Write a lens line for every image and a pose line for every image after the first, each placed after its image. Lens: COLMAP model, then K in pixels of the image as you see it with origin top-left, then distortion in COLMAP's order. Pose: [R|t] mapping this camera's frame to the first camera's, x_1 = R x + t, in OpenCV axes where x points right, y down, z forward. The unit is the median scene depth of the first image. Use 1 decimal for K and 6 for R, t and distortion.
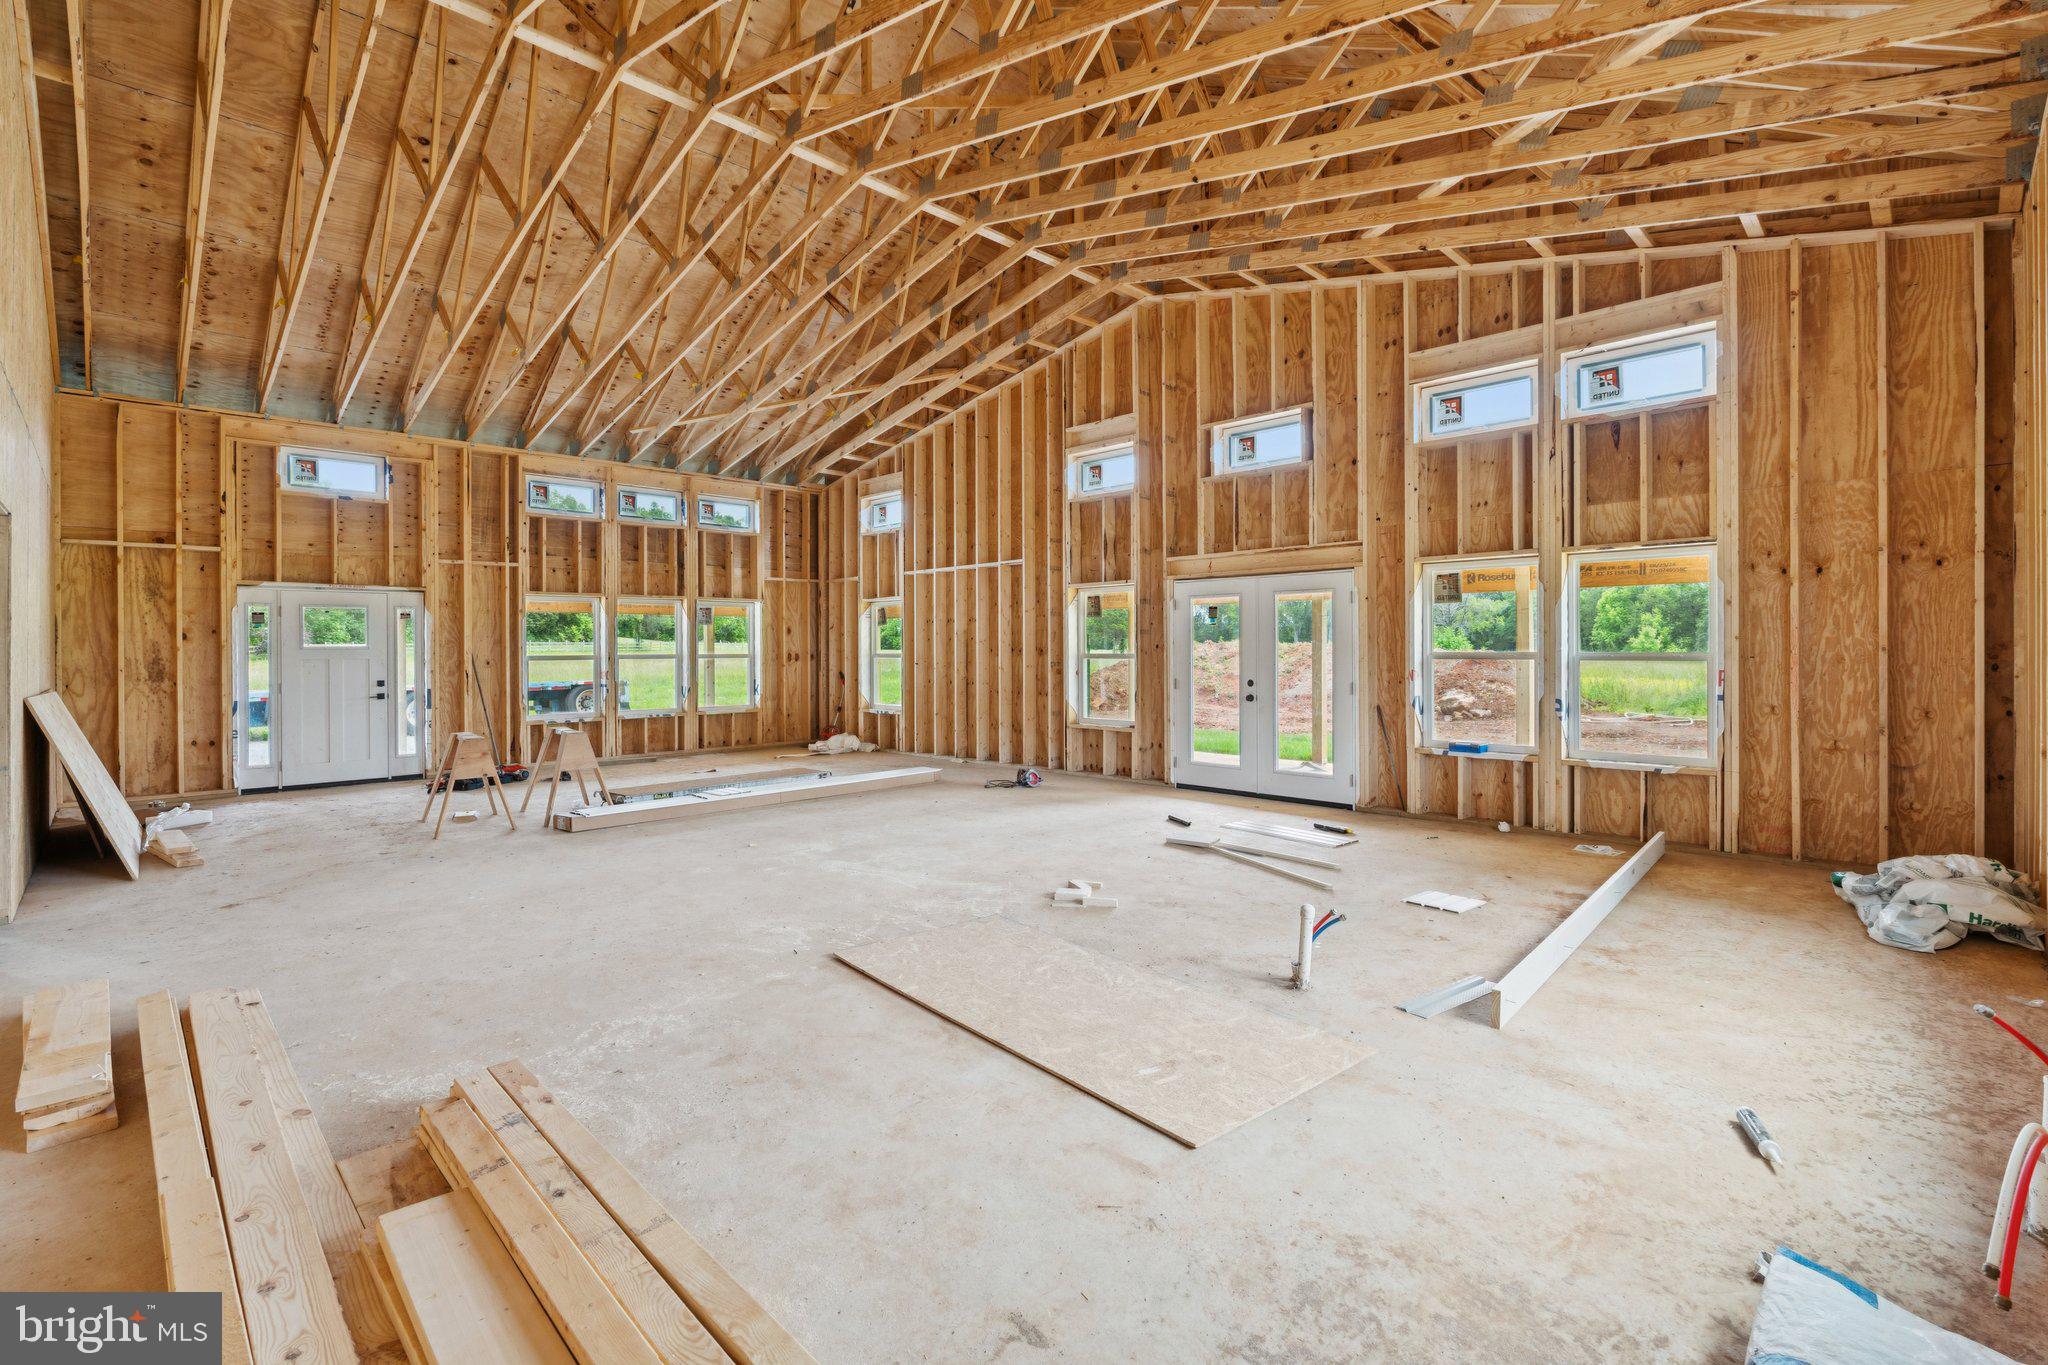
lens RADIAL K [[922.8, 0, 1013.6], [0, 922.8, 651.6], [0, 0, 1]] dist [0.000009, 0.000597]
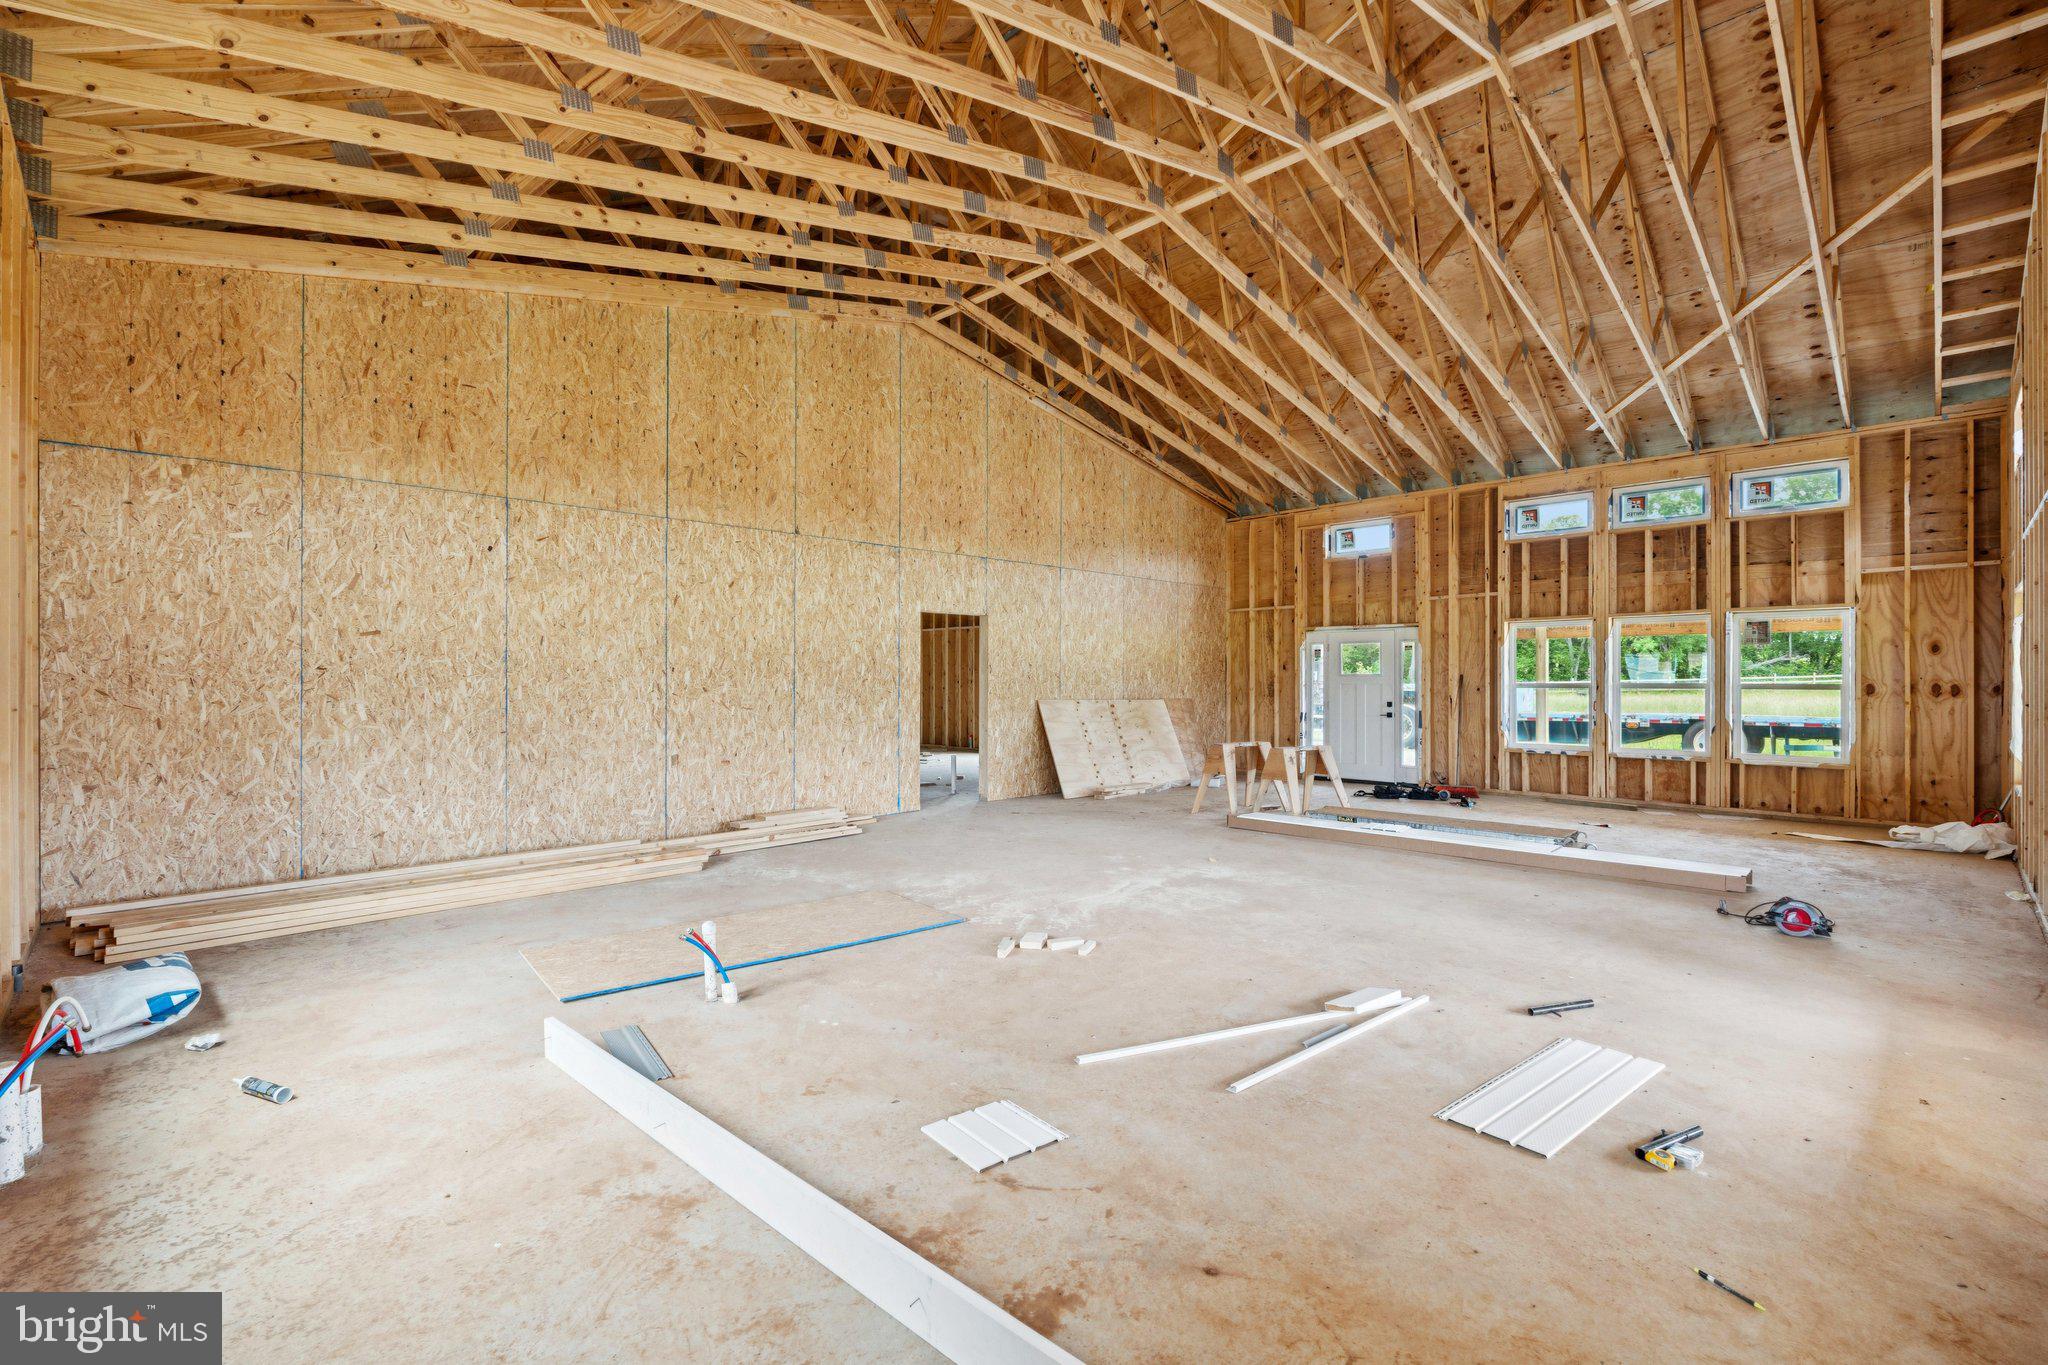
lens RADIAL K [[890.2, 0, 994.4], [0, 890.2, 680.1], [0, 0, 1]] dist [-0.003741, -0.000170]
pose [[-0.010758, 0.005404, -0.999928, 0.598361], [-0.003786, 0.999978, 0.005445, -0.002299], [0.999935, 0.003844, -0.010738, 0.603525]]
